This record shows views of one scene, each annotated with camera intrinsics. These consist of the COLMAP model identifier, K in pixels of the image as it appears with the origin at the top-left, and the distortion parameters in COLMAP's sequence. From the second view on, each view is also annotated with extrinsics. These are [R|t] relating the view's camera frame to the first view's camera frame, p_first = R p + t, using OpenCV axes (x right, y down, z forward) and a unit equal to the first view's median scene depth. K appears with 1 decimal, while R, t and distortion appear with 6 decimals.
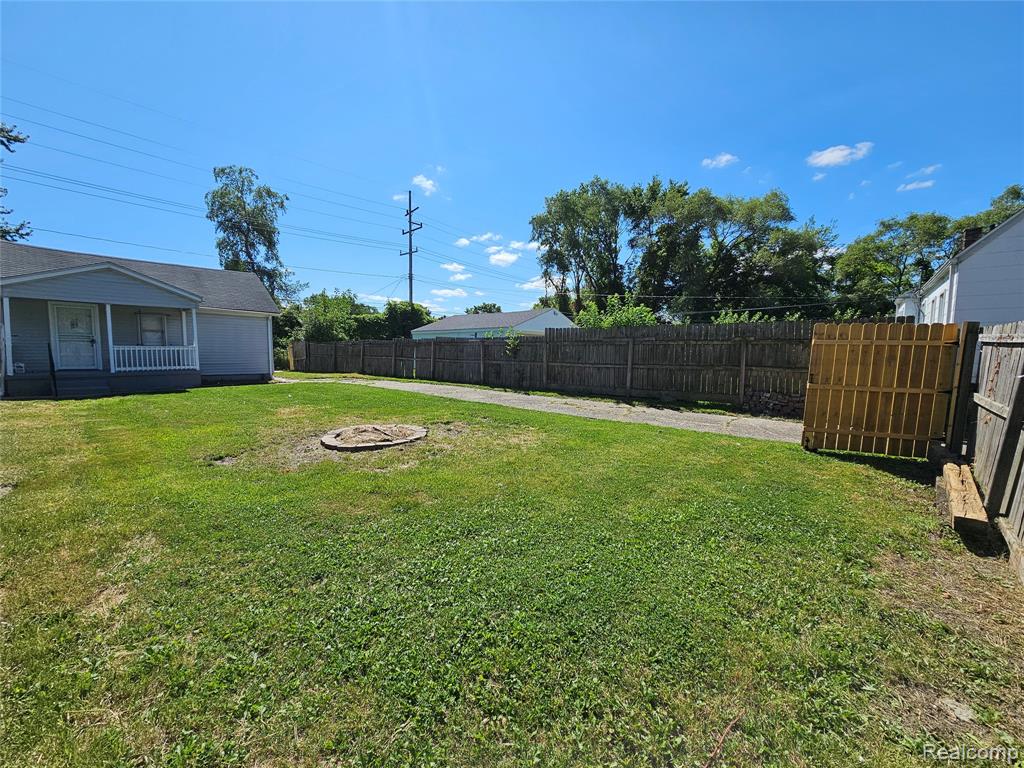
lens RADIAL K [[412.0, 0, 512.0], [0, 412.0, 384.0], [0, 0, 1]] dist [-0.001461, 0.000104]
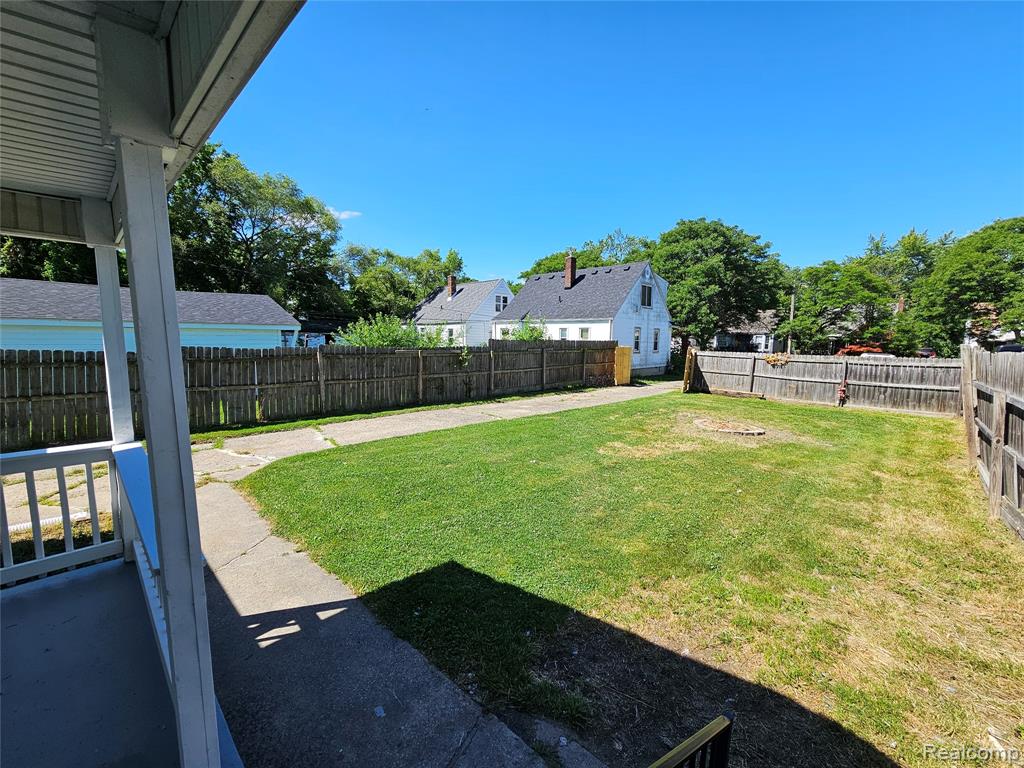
lens RADIAL K [[412.0, 0, 512.0], [0, 412.0, 384.0], [0, 0, 1]] dist [-0.001461, 0.000104]
pose [[0.092055, -0.098965, 0.990824, -2.309908], [0.089401, 0.991852, 0.090761, -0.262368], [-0.991732, 0.080226, 0.100152, 1.992715]]
